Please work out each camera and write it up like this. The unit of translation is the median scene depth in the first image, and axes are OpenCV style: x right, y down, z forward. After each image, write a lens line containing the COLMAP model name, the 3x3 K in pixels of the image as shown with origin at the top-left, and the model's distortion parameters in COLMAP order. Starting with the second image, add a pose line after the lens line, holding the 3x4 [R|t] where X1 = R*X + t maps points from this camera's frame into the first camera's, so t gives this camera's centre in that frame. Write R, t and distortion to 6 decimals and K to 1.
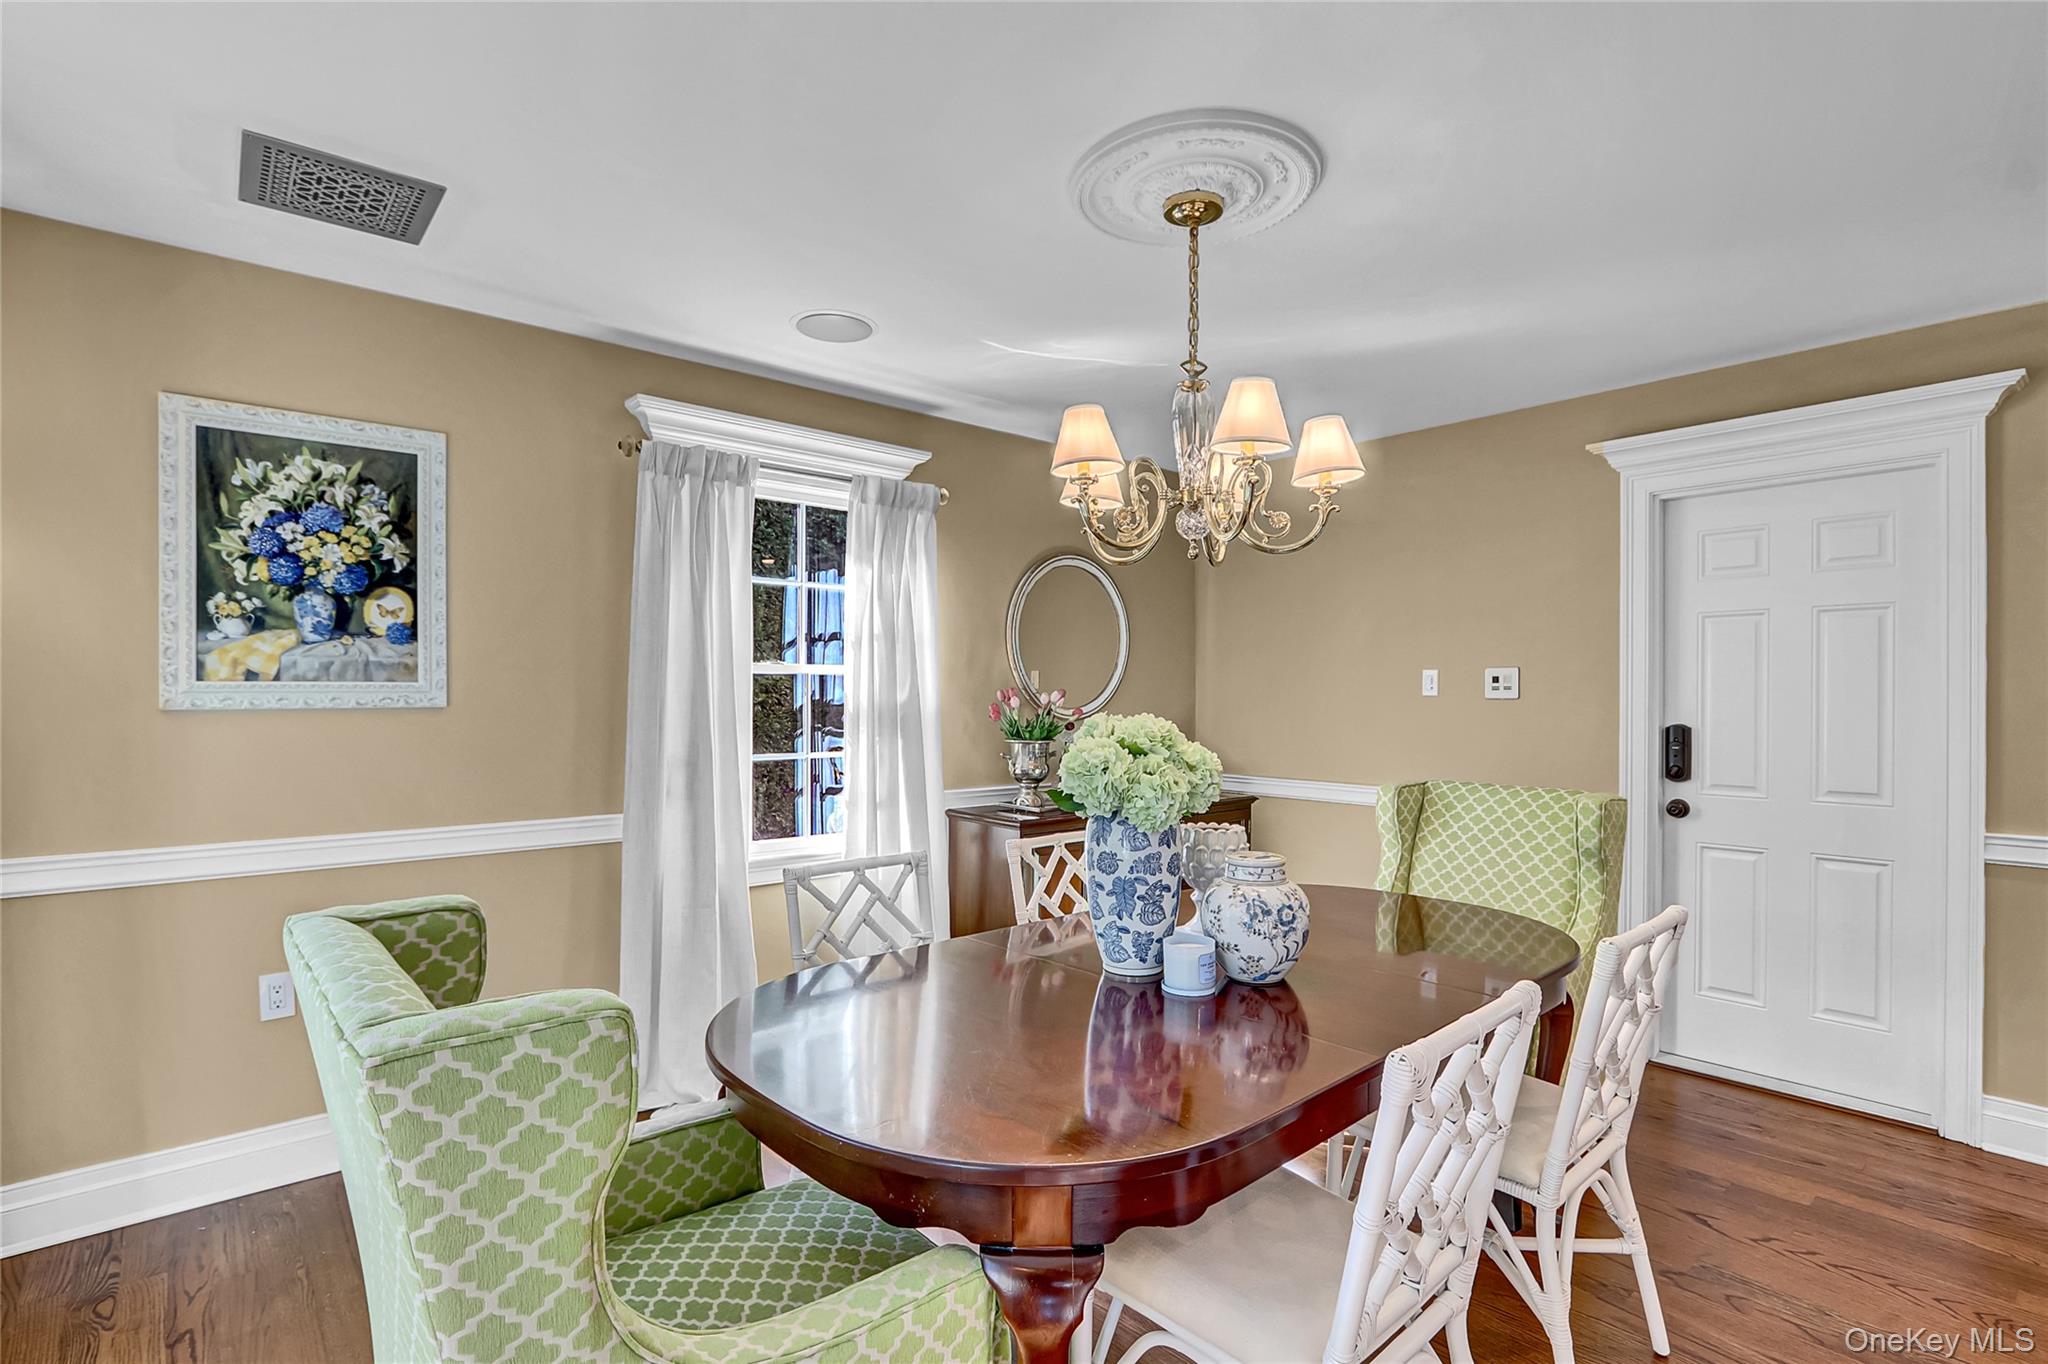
lens RADIAL K [[968.0, 0, 989.7], [0, 968.0, 706.2], [0, 0, 1]] dist [-0.018890, 0.003610]
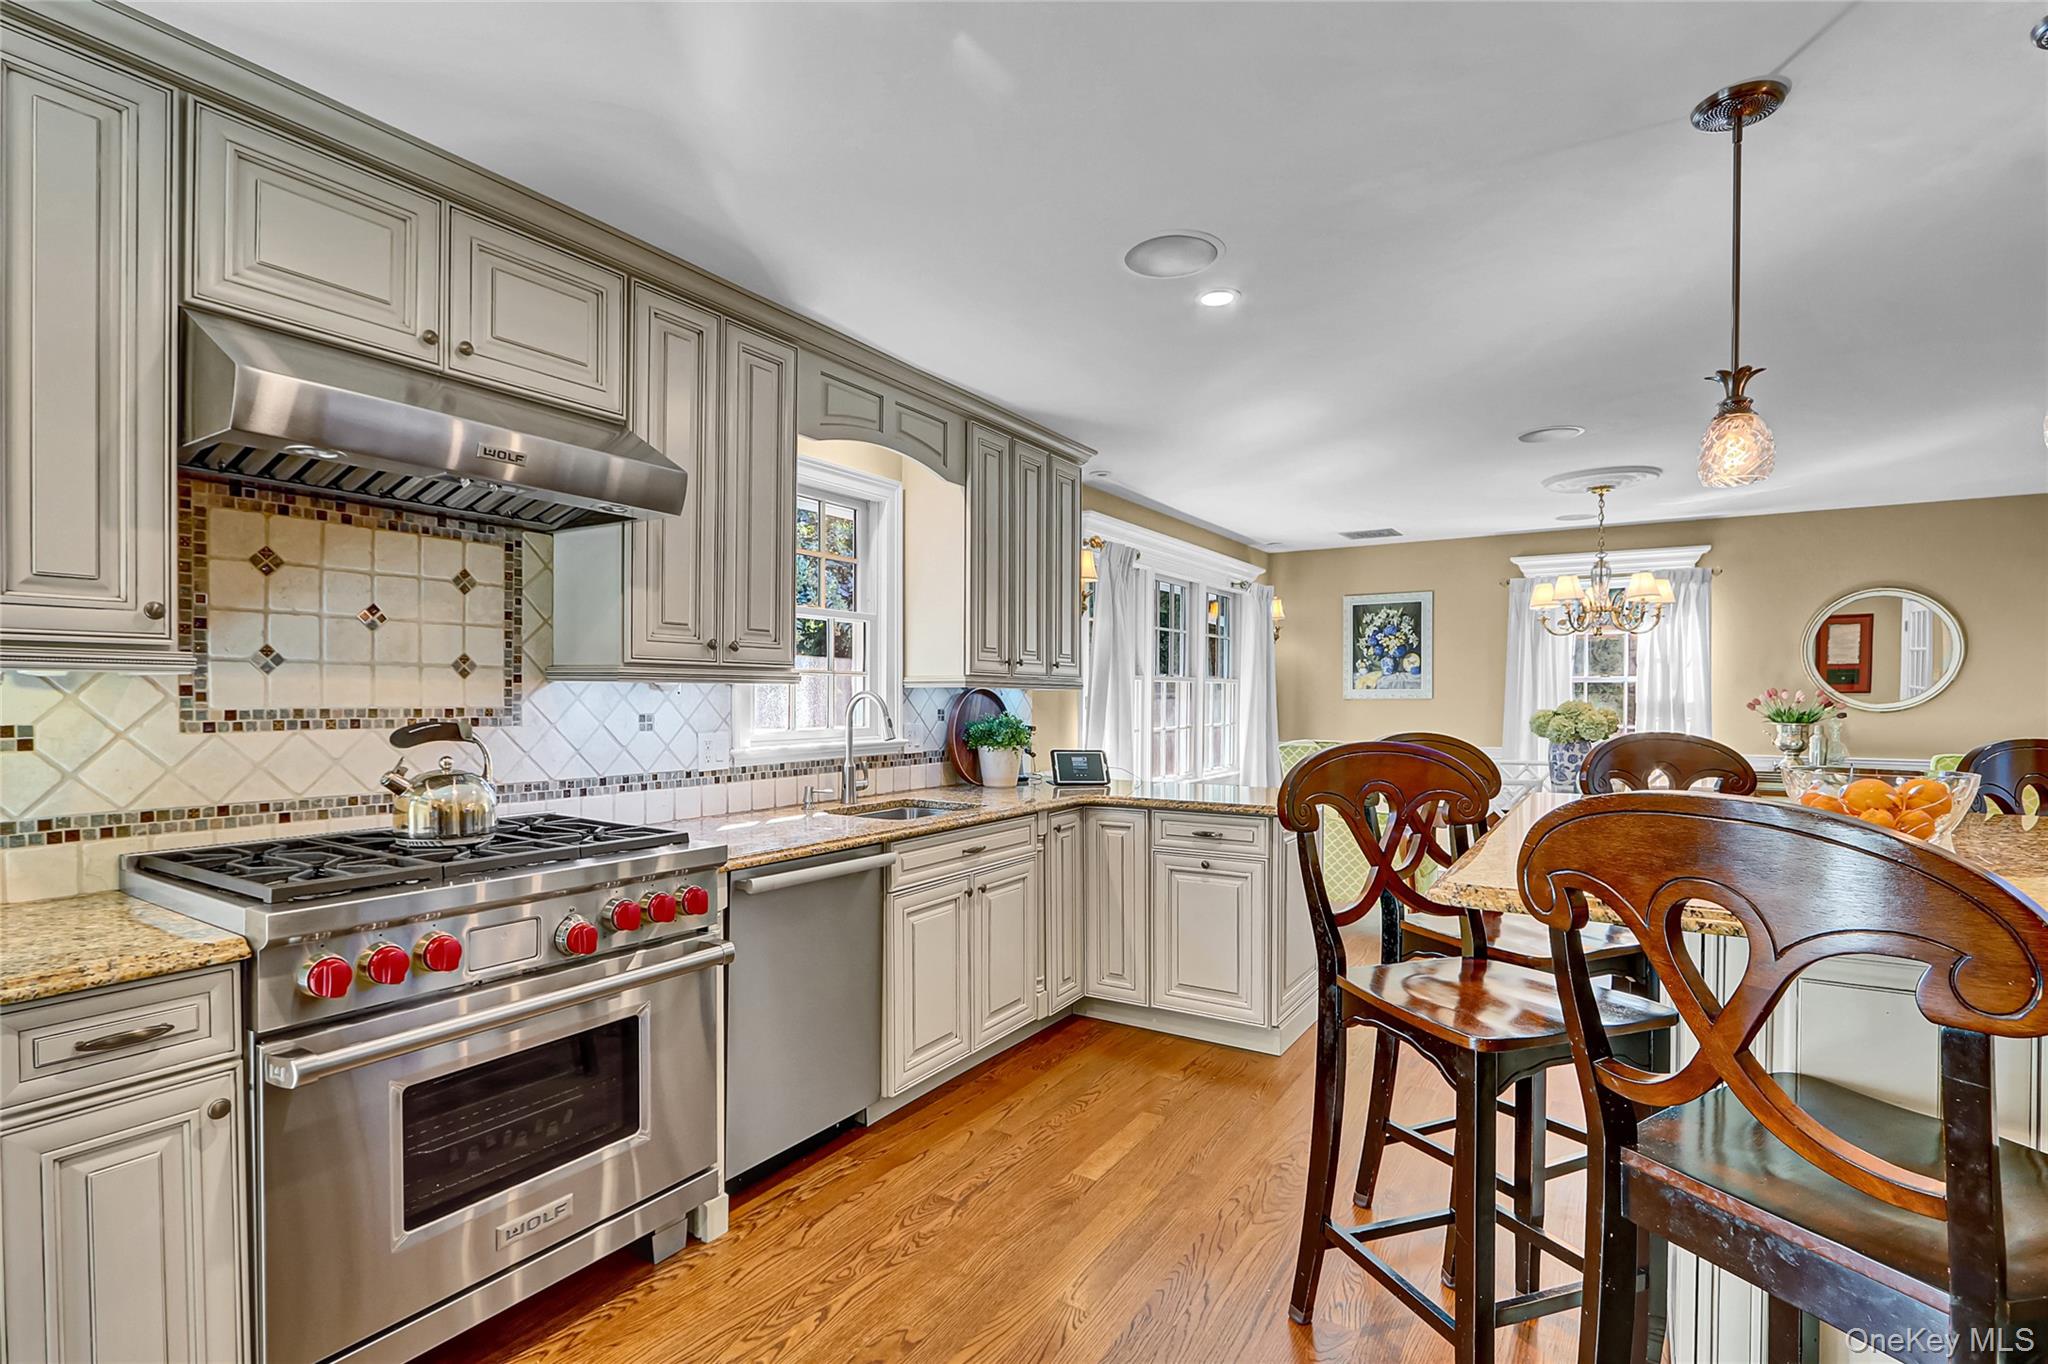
lens RADIAL K [[968.0, 0, 988.1], [0, 968.0, 710.9], [0, 0, 1]] dist [-0.018890, 0.003610]
pose [[0.280699, 0.013251, -0.959704, 1.679938], [-0.011062, 0.999883, 0.010570, 0.021267], [0.959732, 0.007649, 0.280813, -0.911586]]
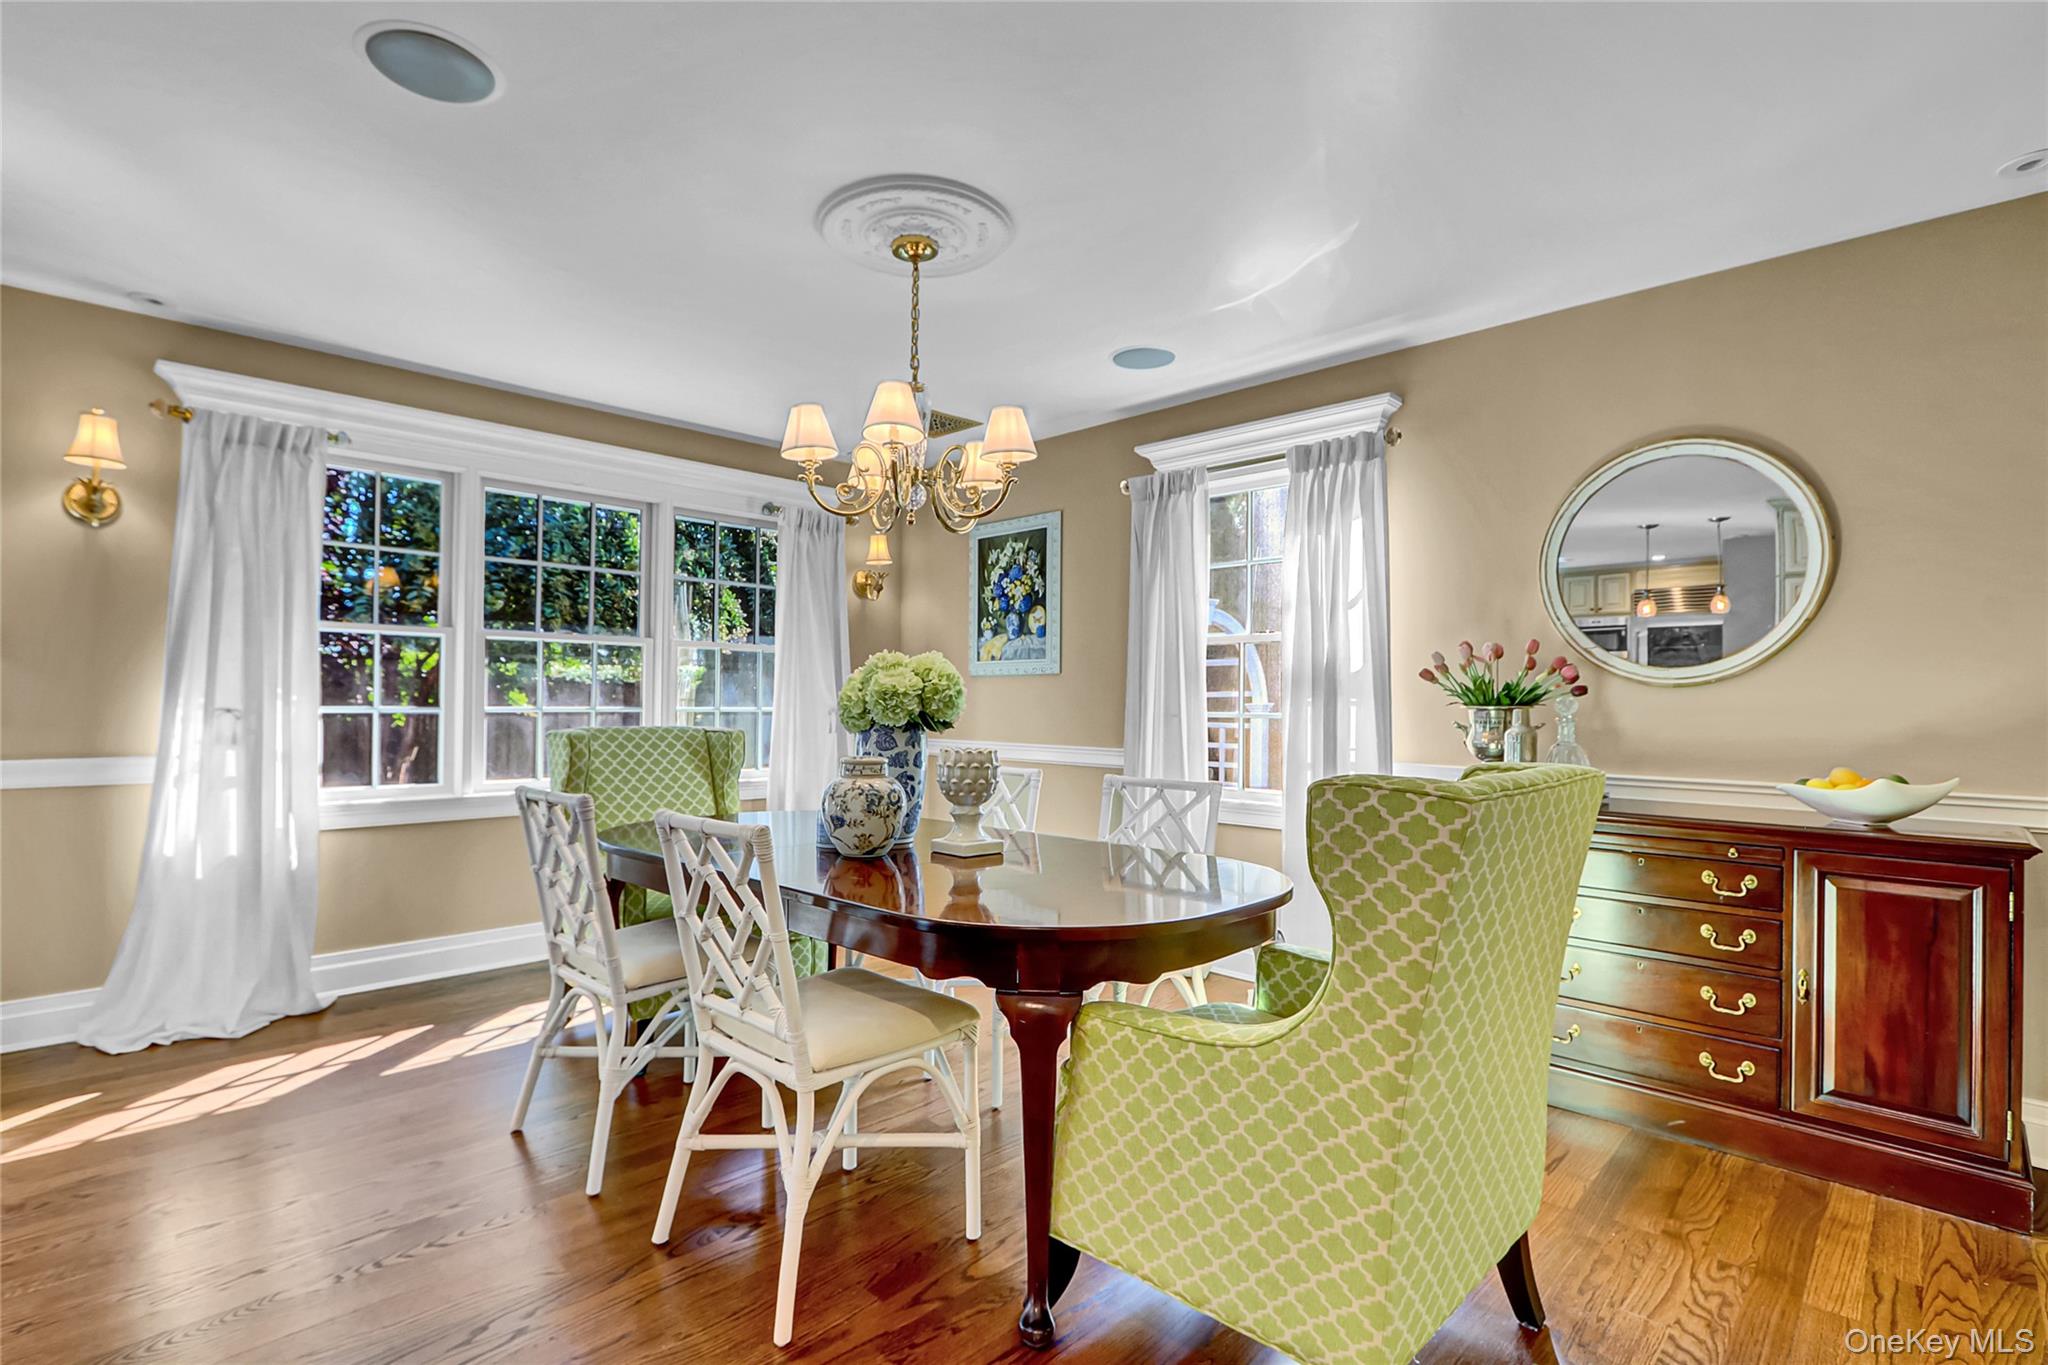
lens RADIAL K [[968.0, 0, 1001.2], [0, 968.0, 684.7], [0, 0, 1]] dist [-0.018890, 0.003610]
pose [[0.091915, -0.019943, -0.995567, 1.182356], [-0.021619, 0.999524, -0.022018, 0.064096], [0.995532, 0.023546, 0.091440, 0.808545]]
